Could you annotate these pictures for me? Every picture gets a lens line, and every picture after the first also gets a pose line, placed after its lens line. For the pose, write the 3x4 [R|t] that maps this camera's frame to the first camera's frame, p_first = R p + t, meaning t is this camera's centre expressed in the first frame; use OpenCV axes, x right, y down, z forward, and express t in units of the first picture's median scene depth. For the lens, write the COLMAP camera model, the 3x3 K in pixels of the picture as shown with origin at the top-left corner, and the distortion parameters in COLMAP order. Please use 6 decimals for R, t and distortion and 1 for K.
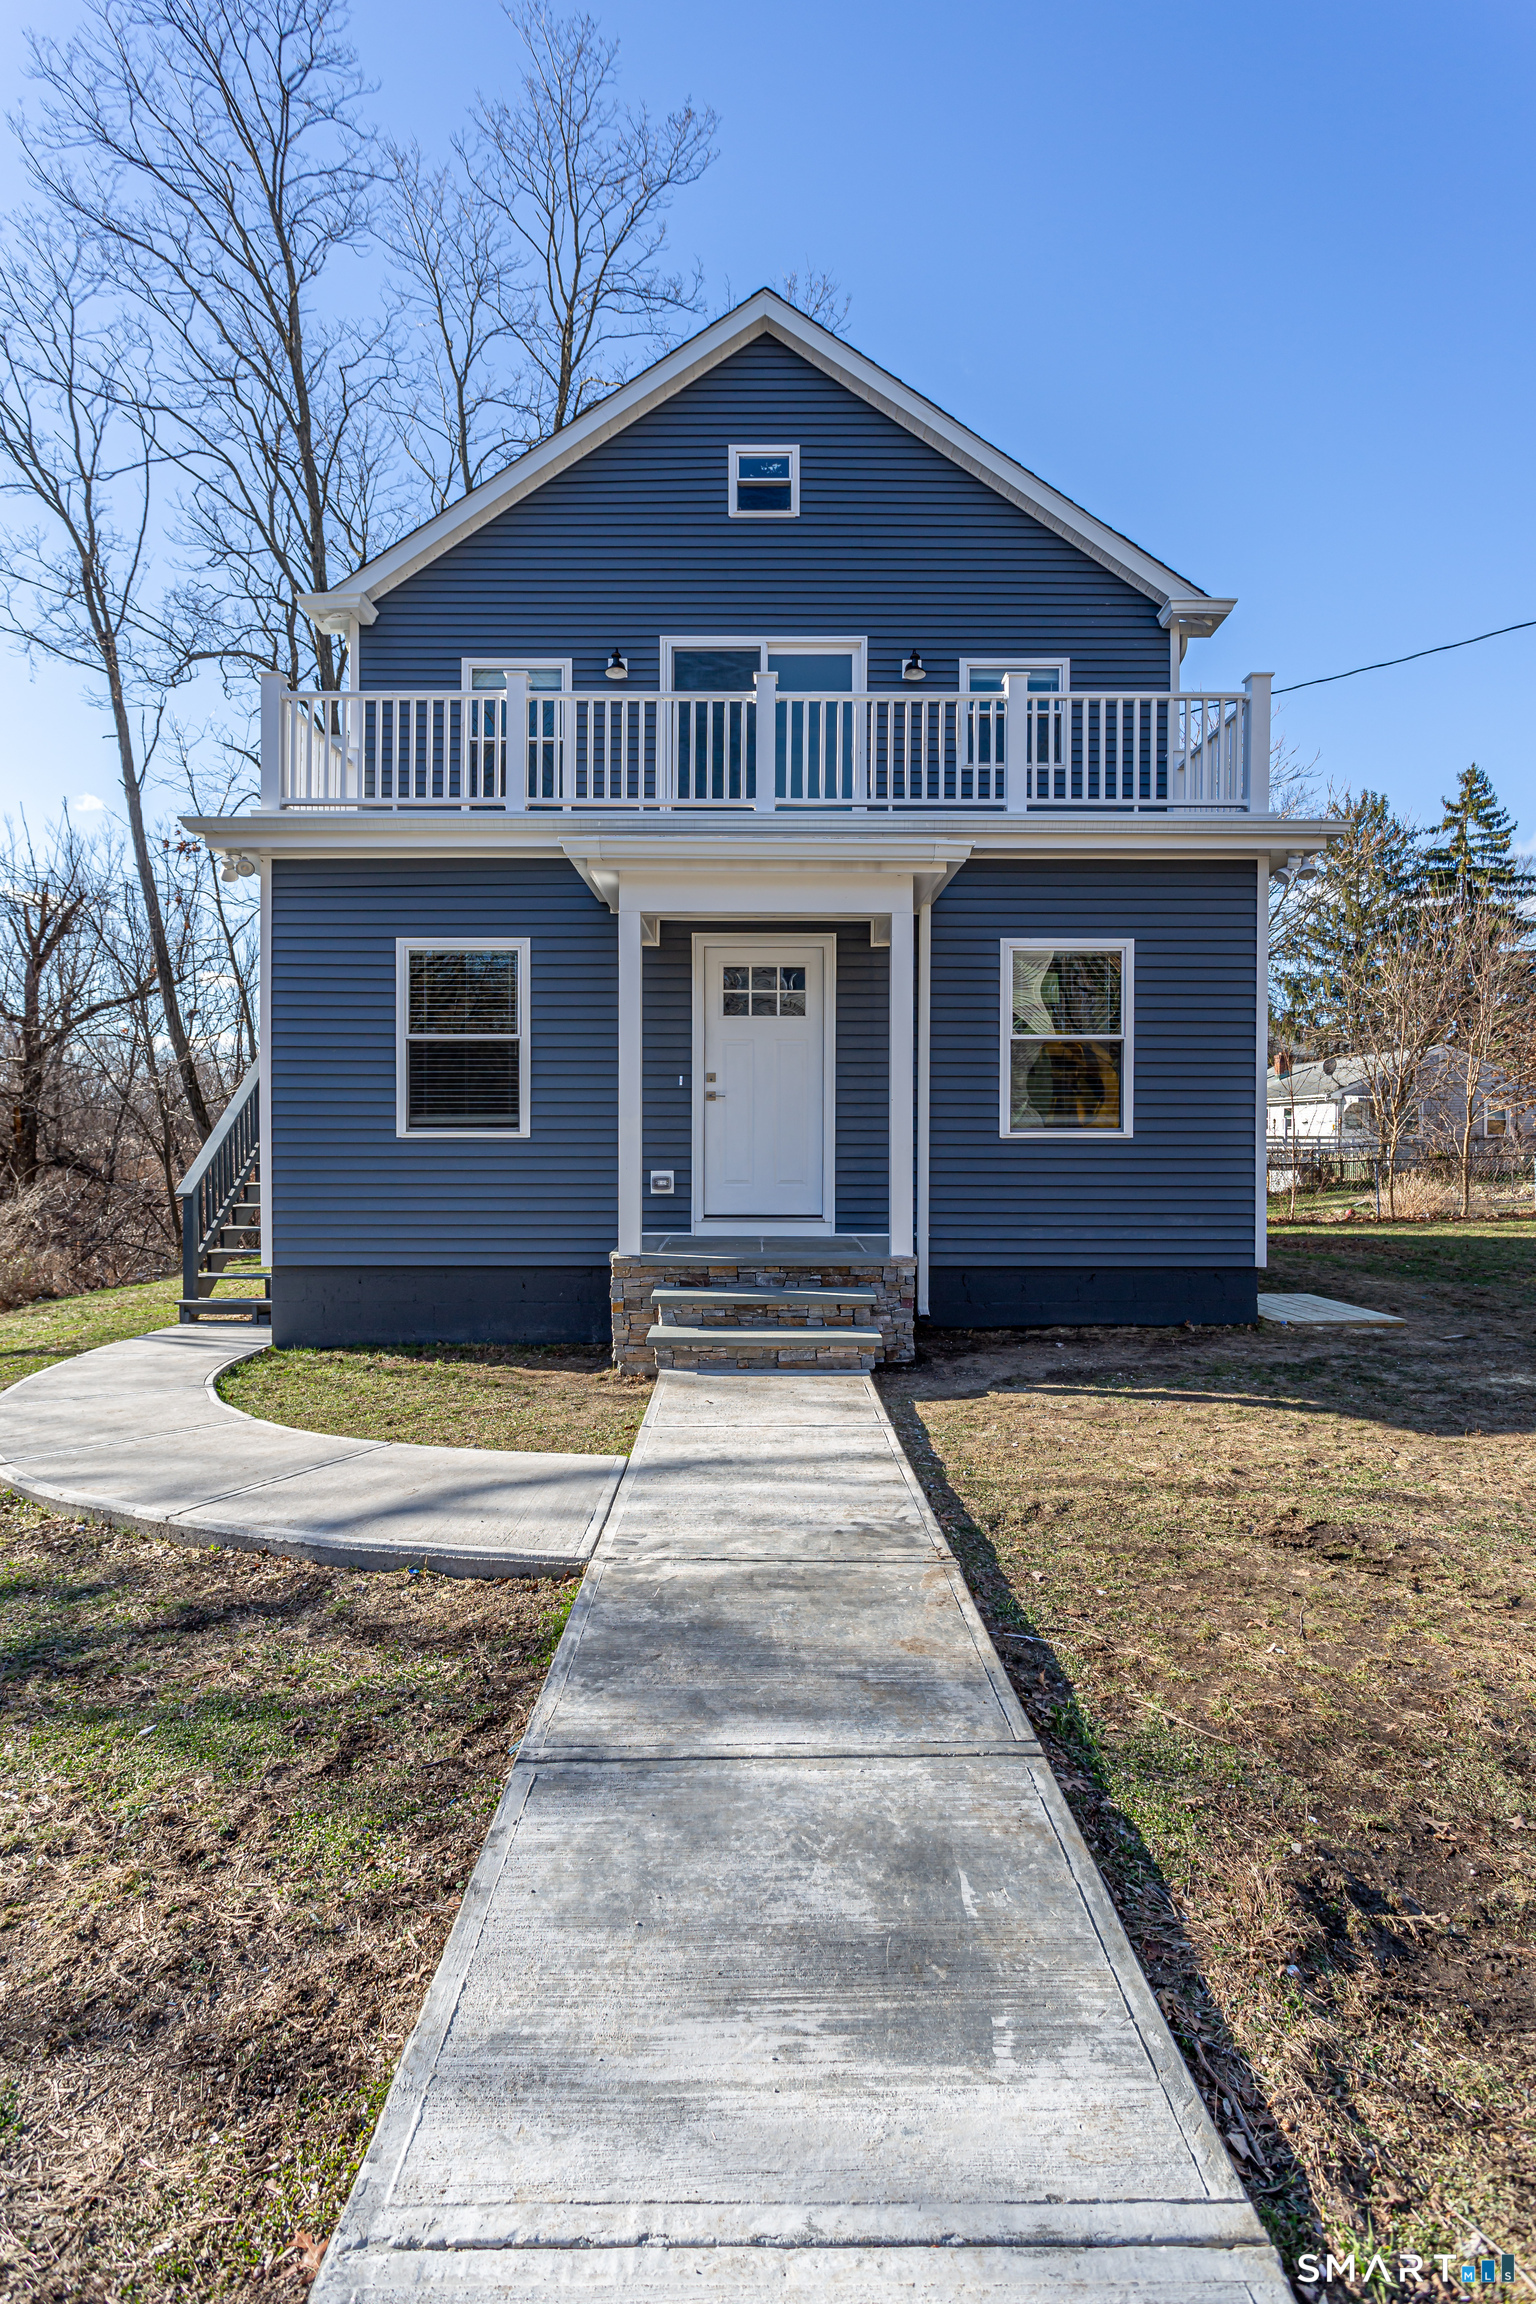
lens RADIAL K [[1151.1, 0, 762.2], [0, 1151.1, 1098.1], [0, 0, 1]] dist [-0.050477, 0.025829]
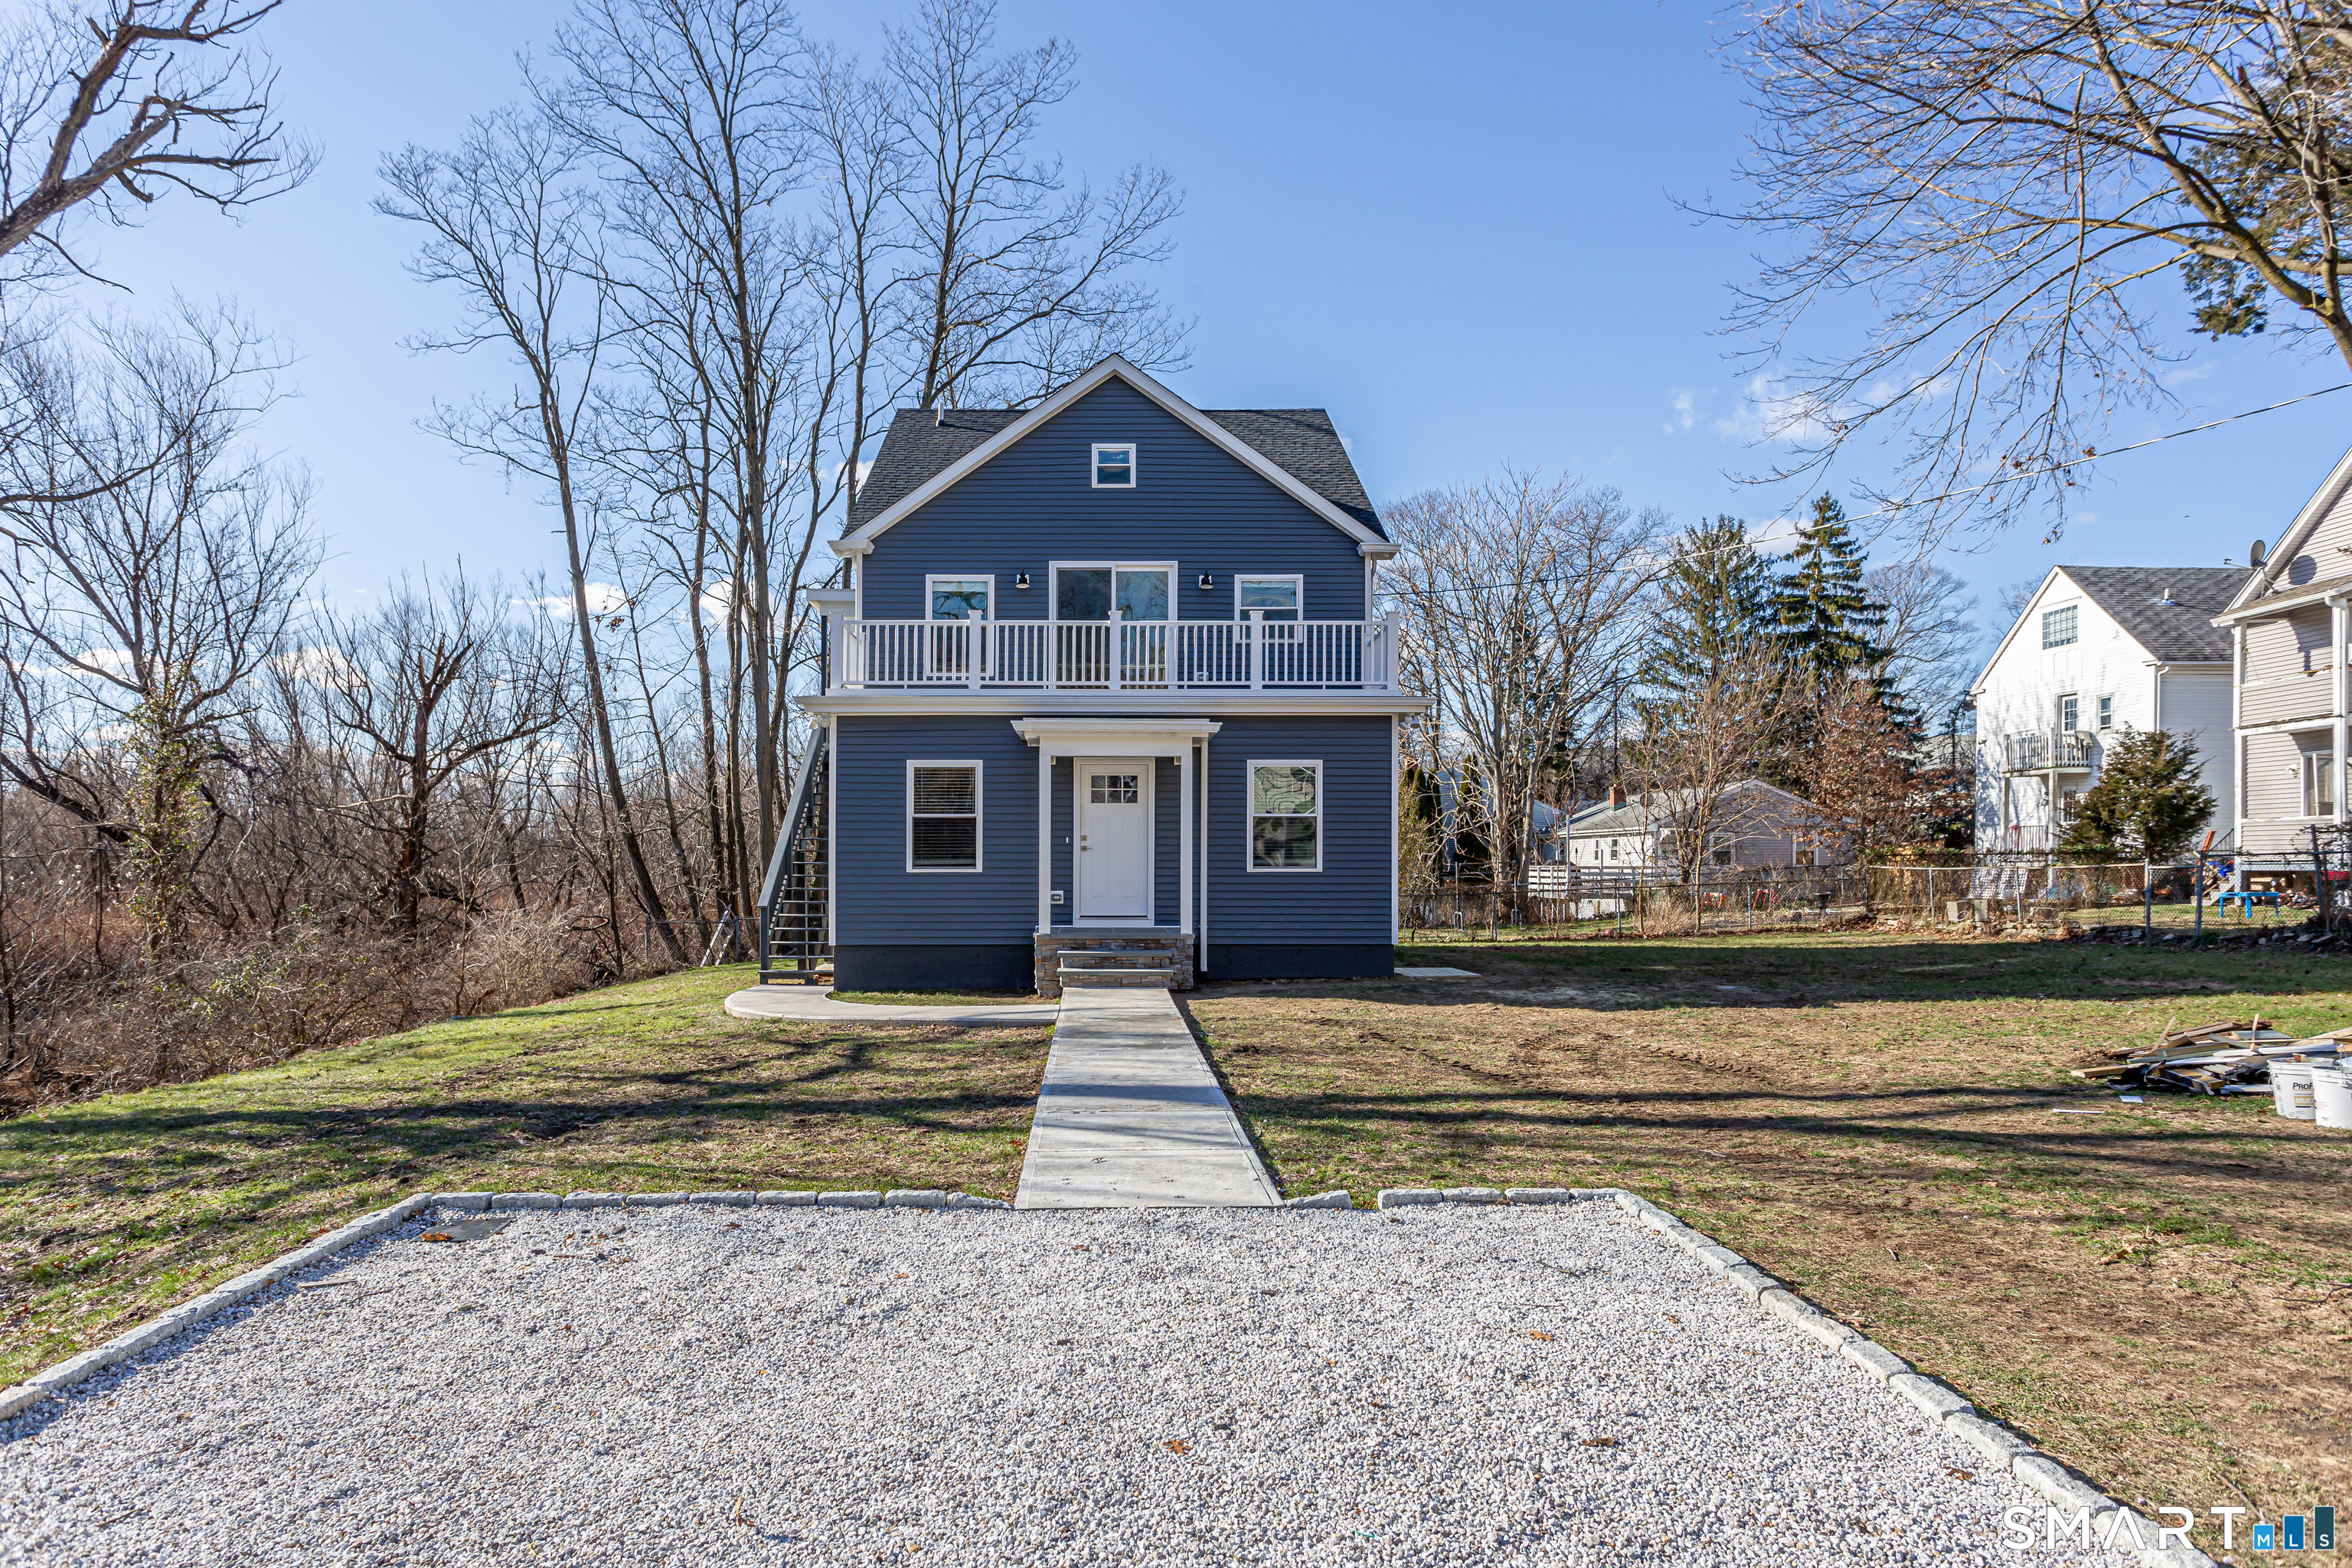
lens RADIAL K [[1239.9, 0, 1181.5], [0, 1239.9, 863.7], [0, 0, 1]] dist [-0.152642, -0.000232]
pose [[0.998199, -0.002585, 0.059940, -0.009552], [0.000713, 0.999512, 0.031230, -0.037933], [-0.059992, -0.031131, 0.997713, -0.913866]]
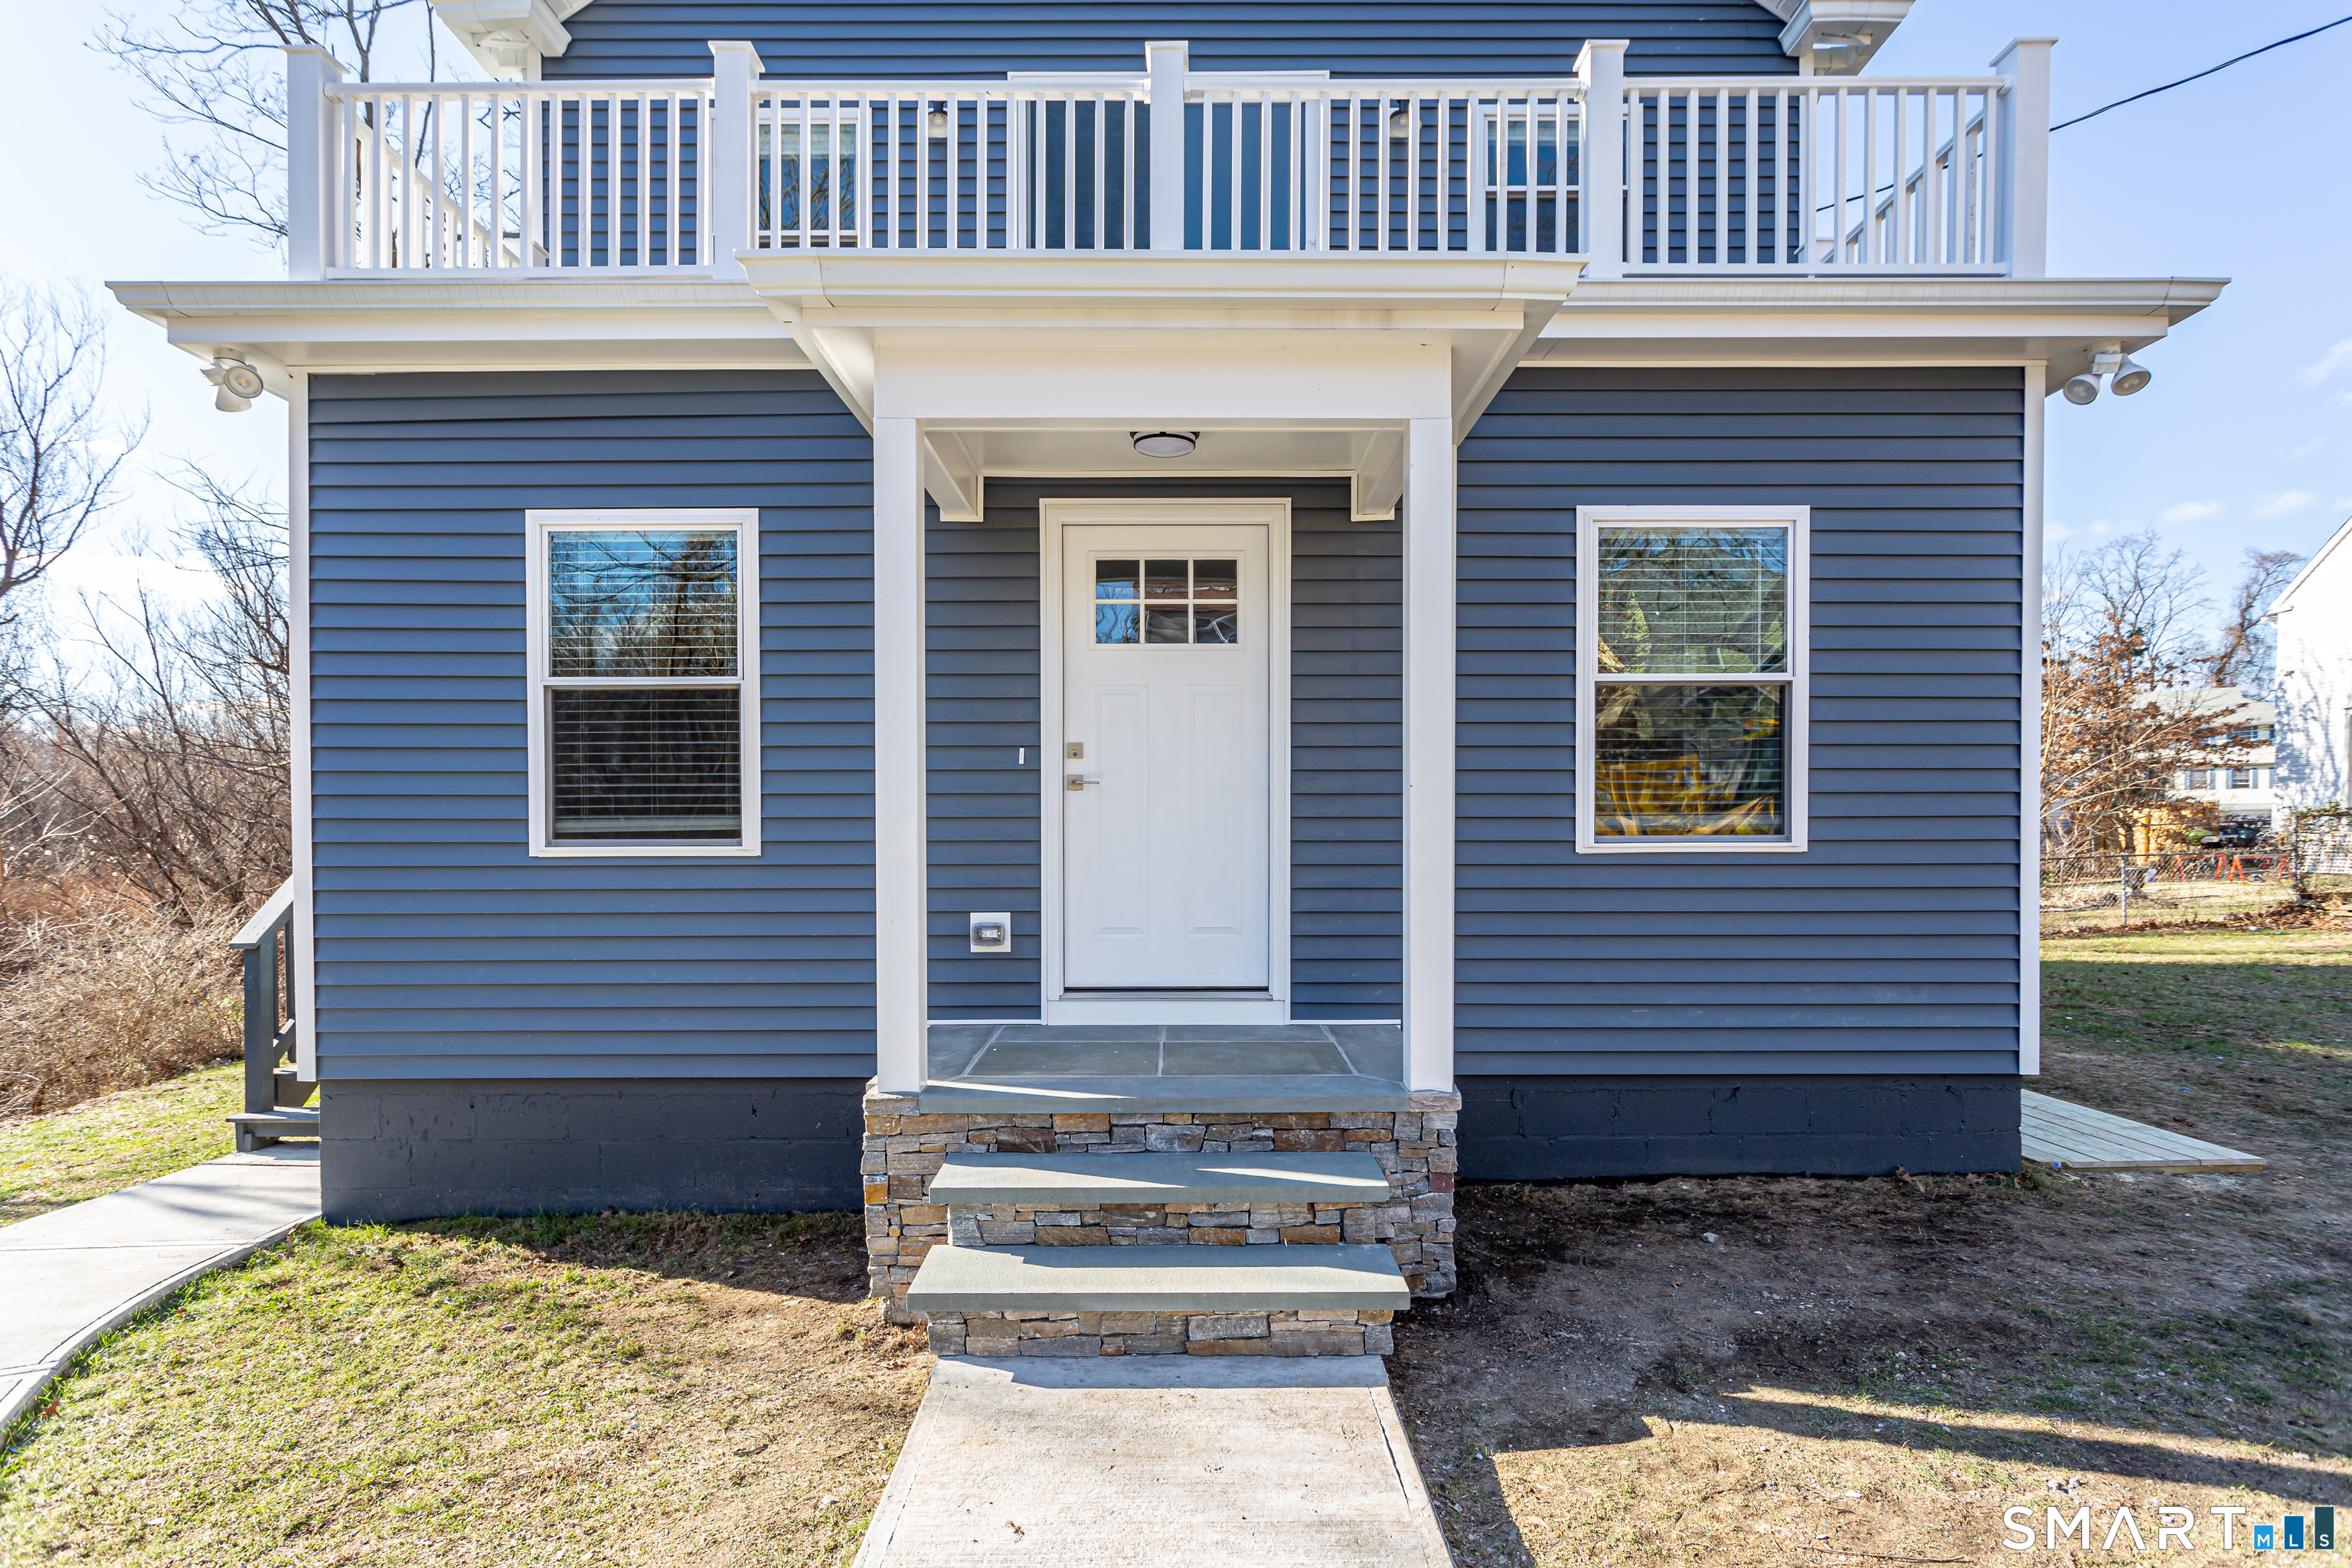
lens RADIAL K [[1224.1, 0, 1176.0], [0, 1224.1, 784.0], [0, 0, 1]] dist [-0.054603, 0.030092]
pose [[0.999977, -0.004513, -0.005154, 0.009598], [0.004482, 0.999972, -0.006058, 0.002885], [0.005182, 0.006035, 0.999968, 0.389671]]
